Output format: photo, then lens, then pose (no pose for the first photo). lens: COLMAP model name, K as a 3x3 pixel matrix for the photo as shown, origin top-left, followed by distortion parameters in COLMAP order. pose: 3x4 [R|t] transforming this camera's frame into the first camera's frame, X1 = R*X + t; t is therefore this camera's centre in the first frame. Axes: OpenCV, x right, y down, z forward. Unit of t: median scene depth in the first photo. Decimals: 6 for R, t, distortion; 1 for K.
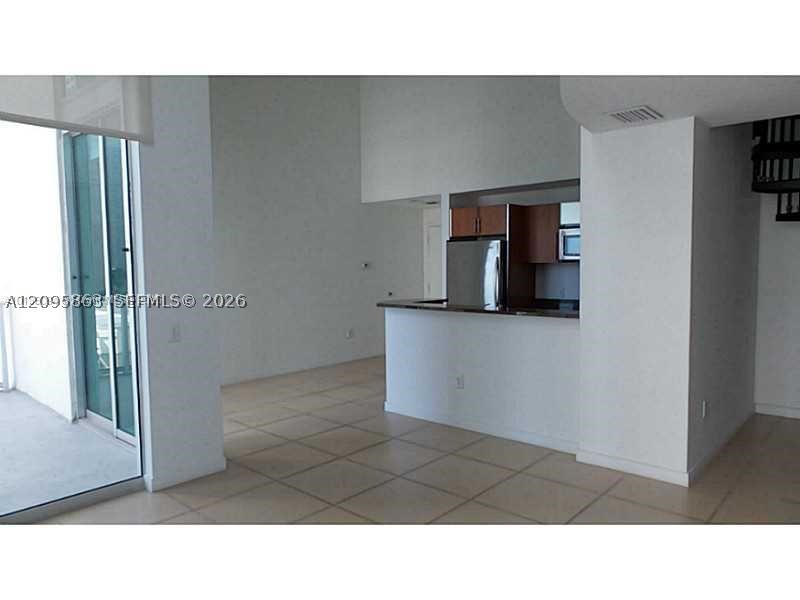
lens RADIAL K [[556.3, 0, 404.1], [0, 556.3, 301.8], [0, 0, 1]] dist [0.000991, 0.003427]
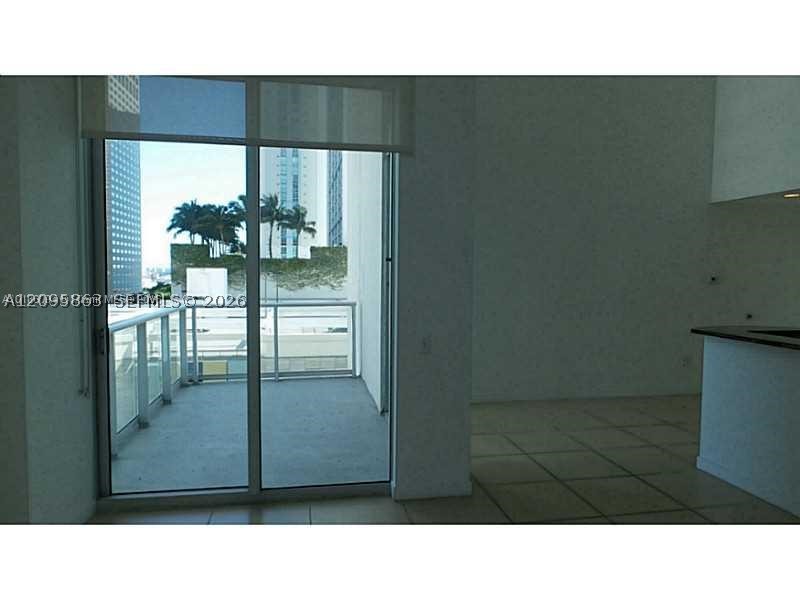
lens RADIAL K [[556.3, 0, 403.9], [0, 556.3, 305.0], [0, 0, 1]] dist [0.000991, 0.003427]
pose [[0.793559, 0.052200, -0.606251, 0.104593], [-0.058932, 0.998223, 0.008809, -0.013800], [0.605633, 0.028737, 0.795225, 0.135658]]
